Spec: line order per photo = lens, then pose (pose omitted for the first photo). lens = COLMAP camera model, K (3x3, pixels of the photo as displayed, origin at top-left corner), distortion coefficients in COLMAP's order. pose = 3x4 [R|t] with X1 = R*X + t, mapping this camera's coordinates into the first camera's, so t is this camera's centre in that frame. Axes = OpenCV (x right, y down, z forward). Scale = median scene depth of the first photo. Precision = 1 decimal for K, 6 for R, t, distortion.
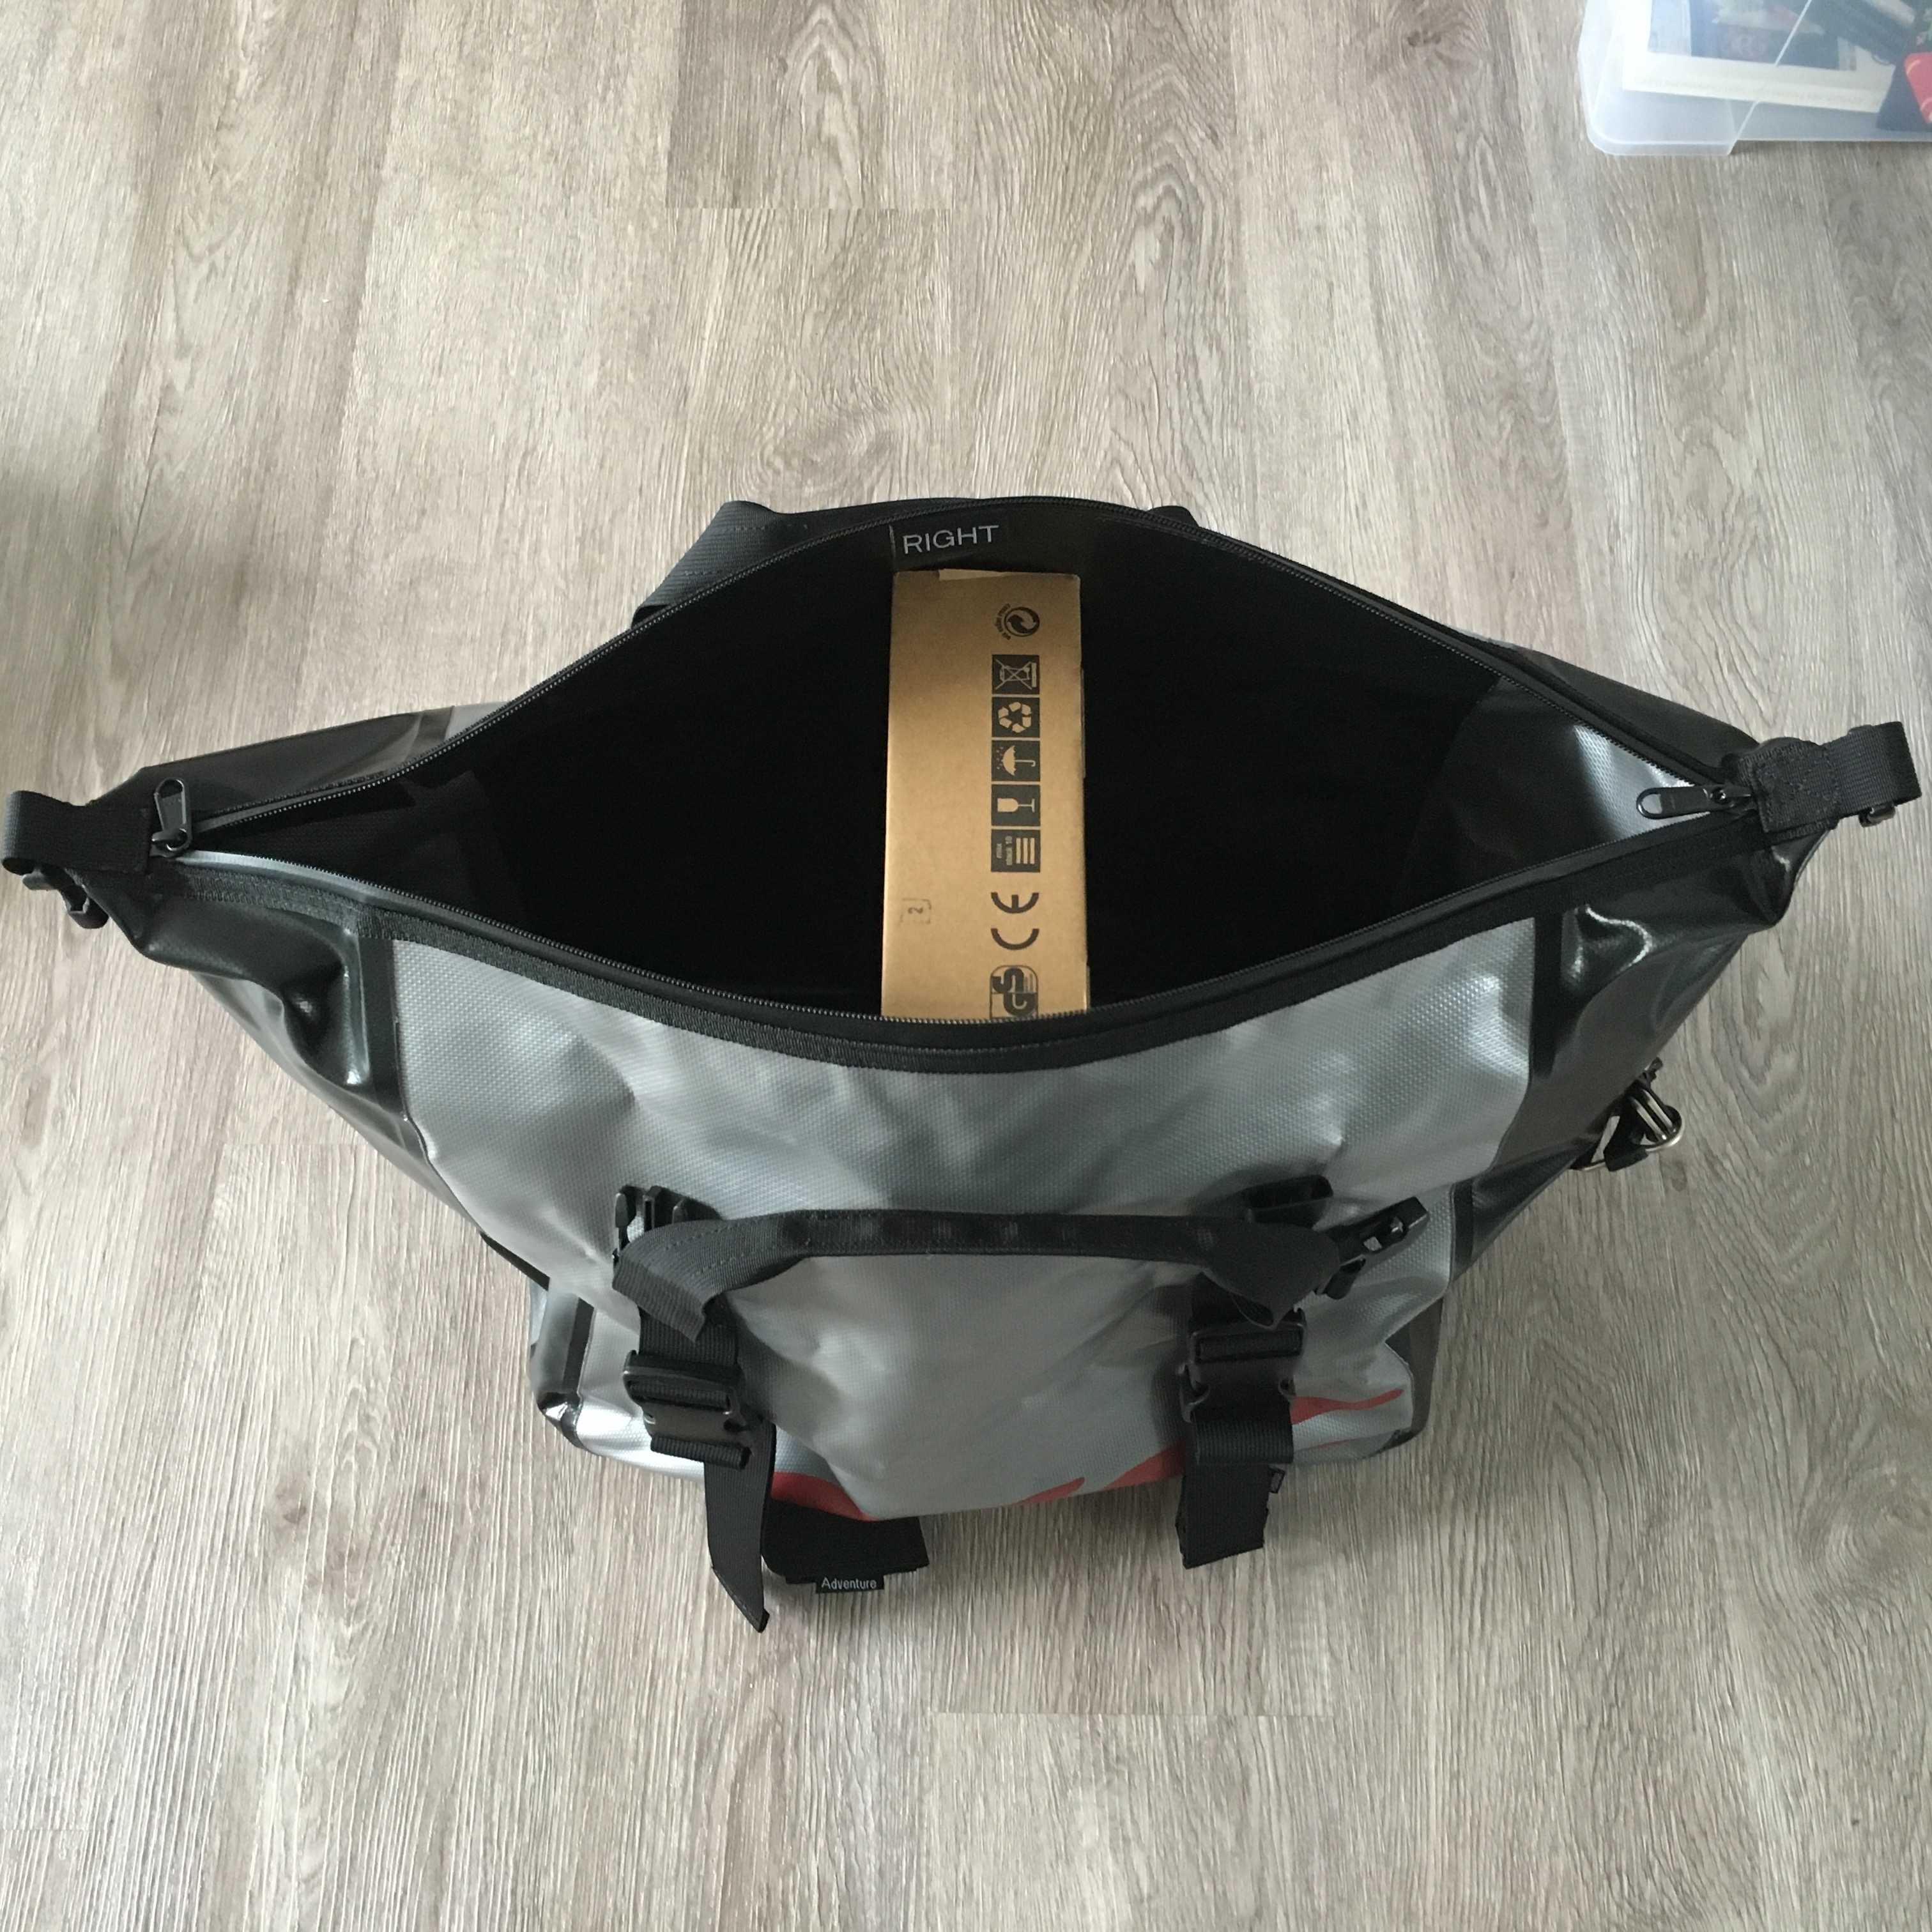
lens RADIAL K [[2228.8, 0, 953.0], [0, 2228.8, 972.6], [0, 0, 1]] dist [0.037709, 0.000000]
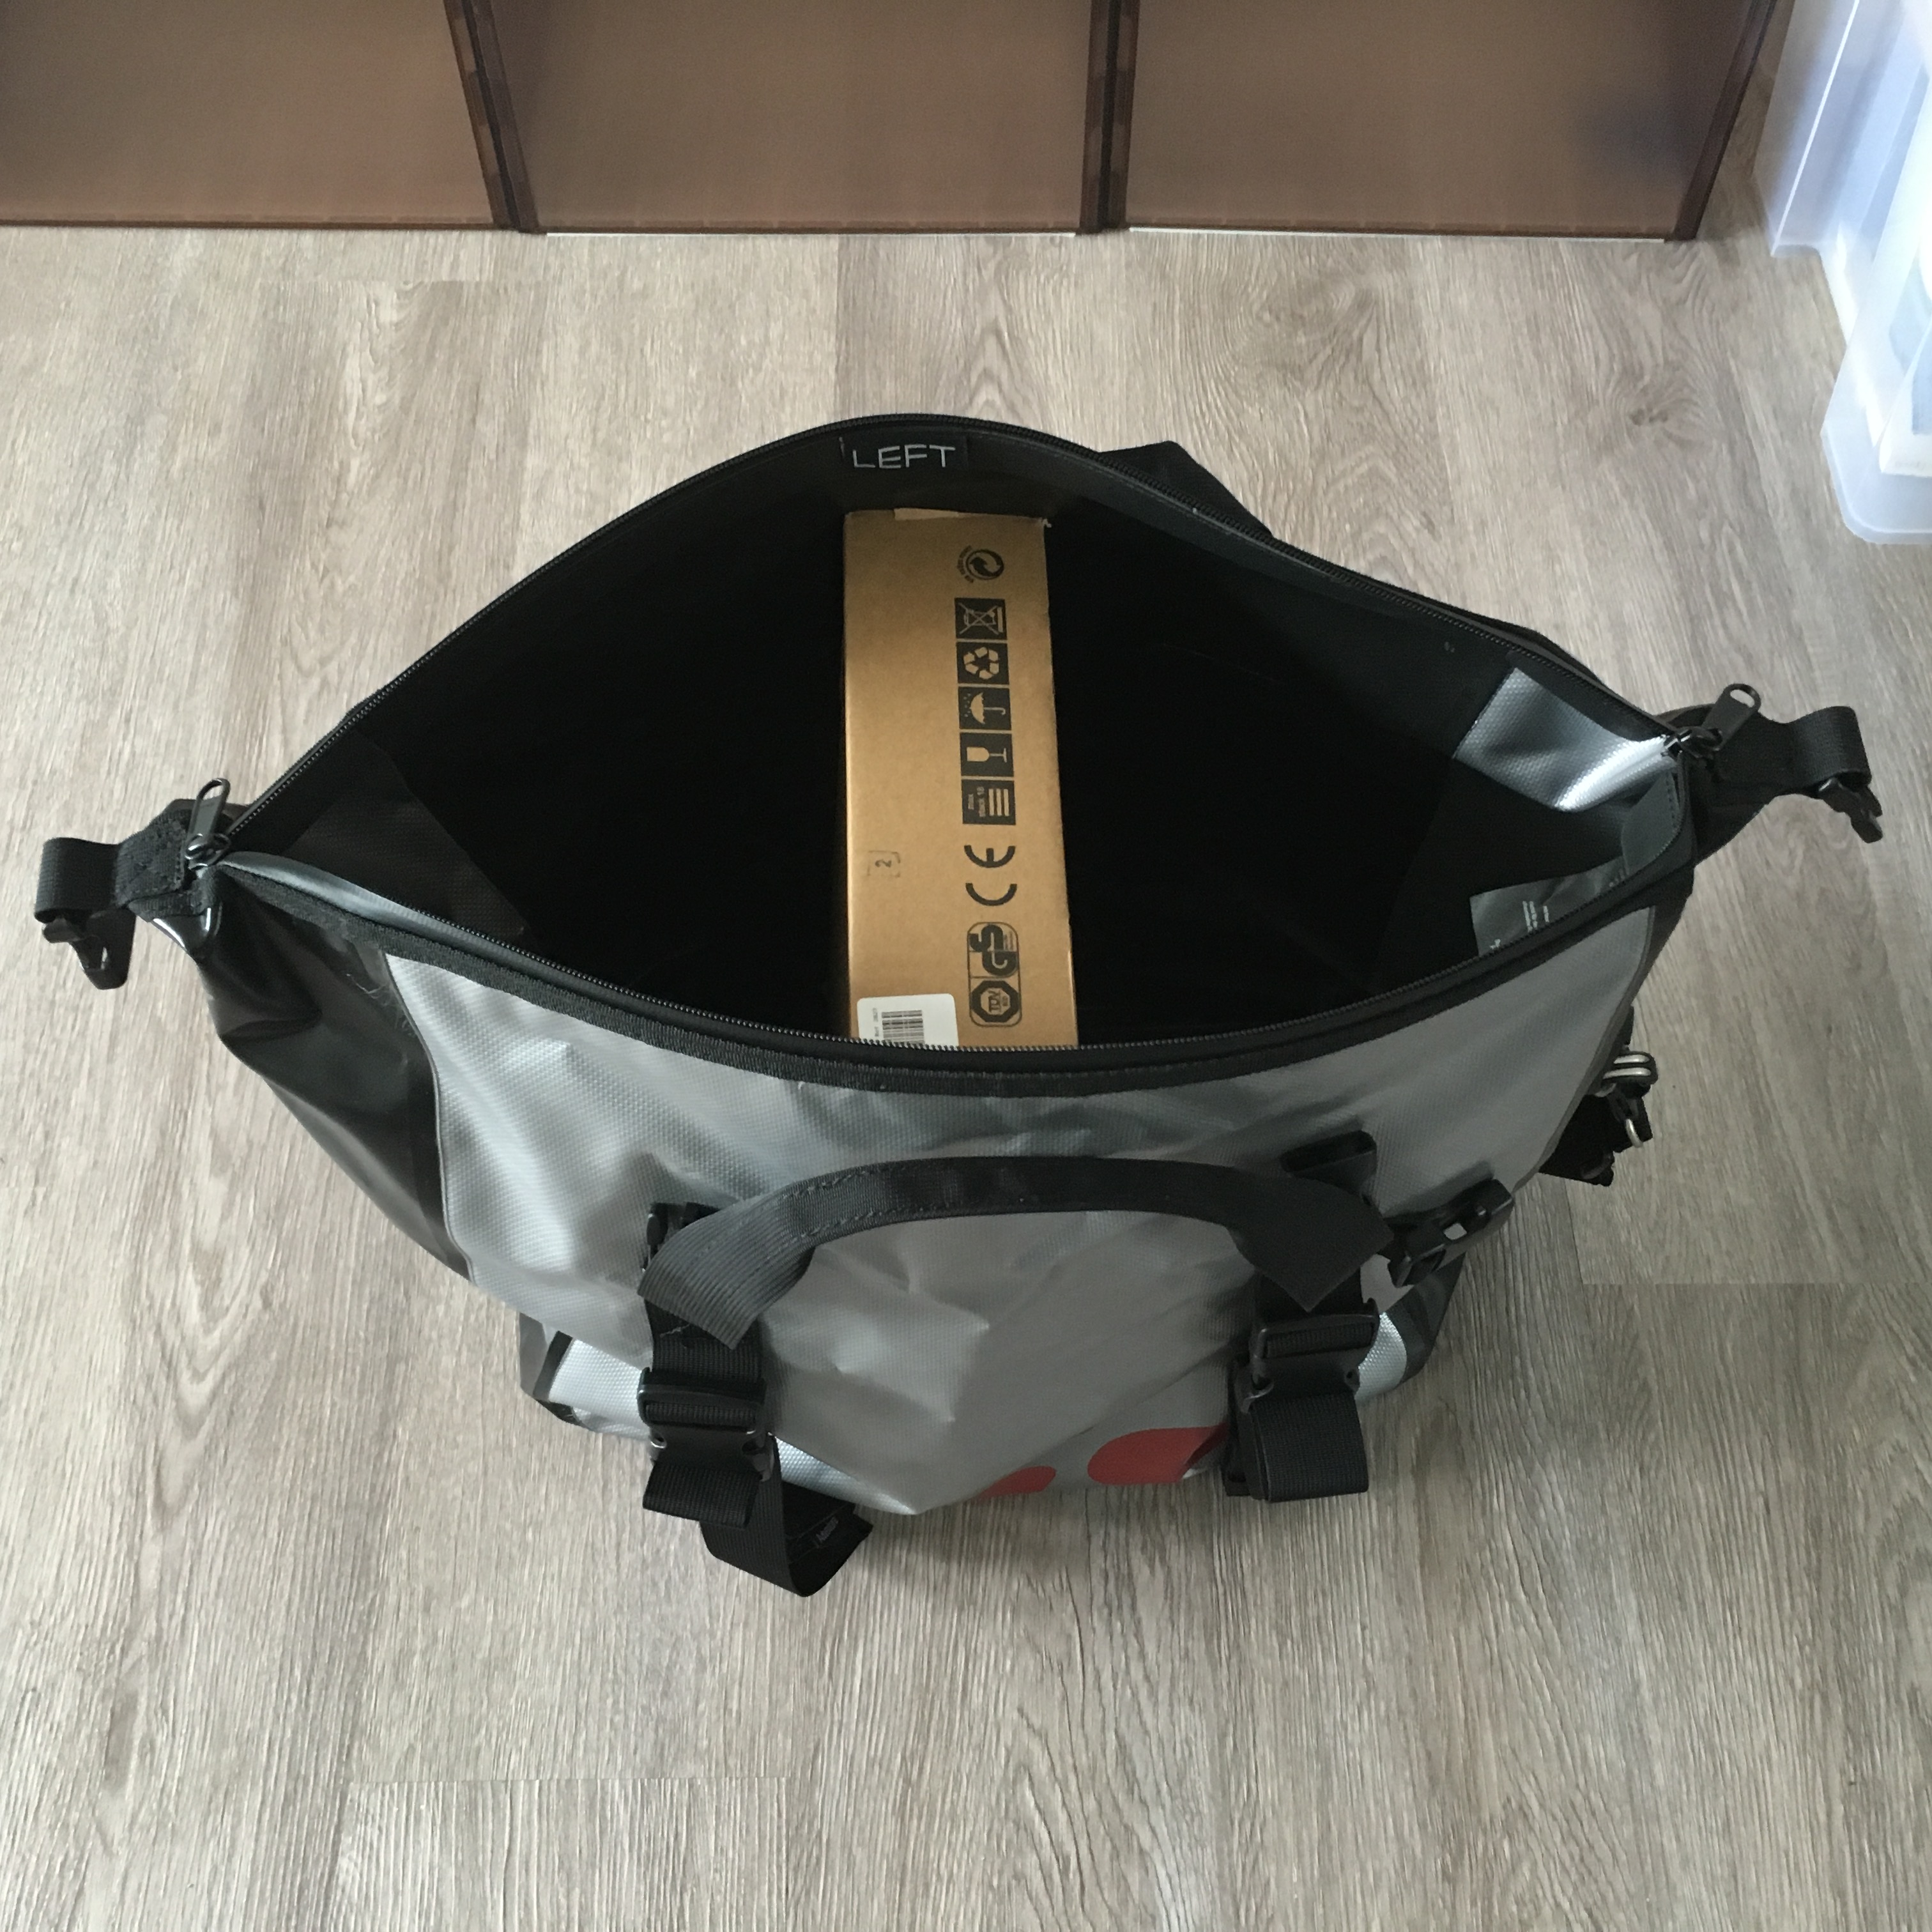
lens RADIAL K [[2230.4, 0, 955.6], [0, 2230.4, 961.4], [0, 0, 1]] dist [0.035516, 0.000000]
pose [[0.999809, -0.010643, 0.016370, -0.098587], [0.012292, 0.994481, -0.104199, -0.112734], [-0.015171, 0.104380, 0.994422, 0.129930]]
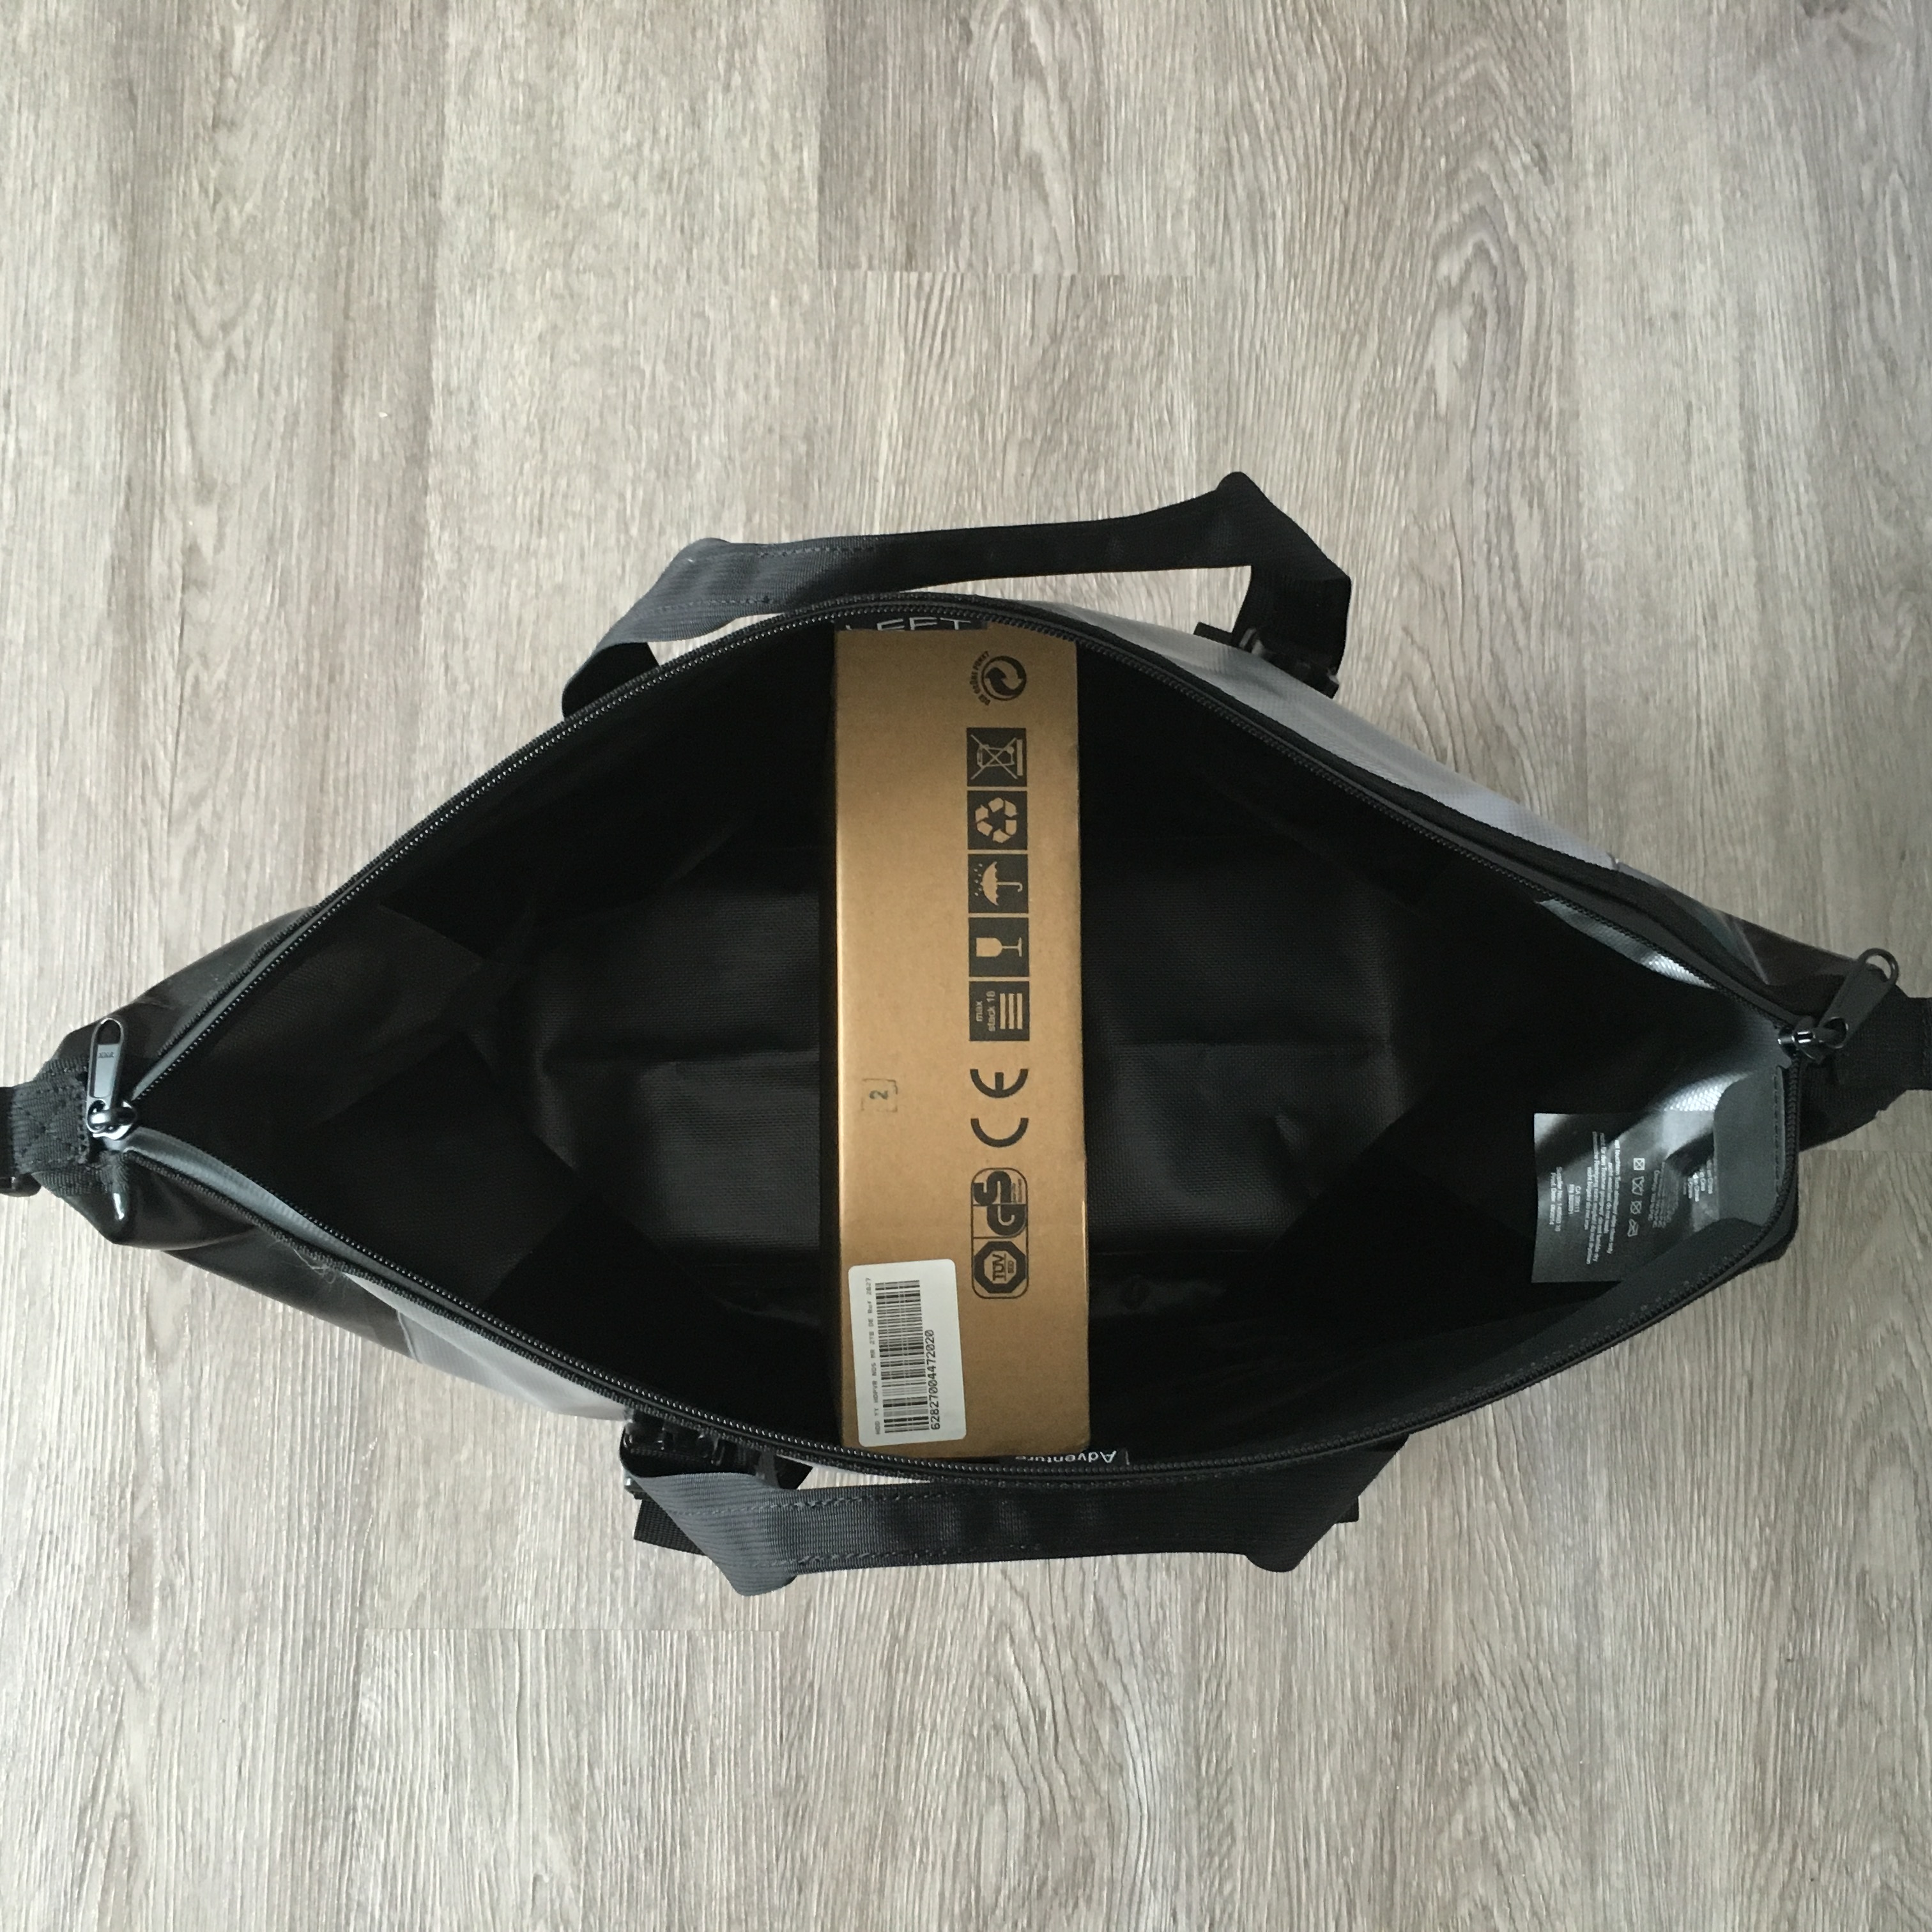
lens RADIAL K [[2230.4, 0, 954.5], [0, 2230.4, 956.1], [0, 0, 1]] dist [0.035516, 0.000000]
pose [[0.999836, 0.005451, 0.017249, -0.099127], [-0.010318, 0.955056, 0.296245, -0.362730], [-0.014859, -0.296375, 0.954956, 0.215422]]
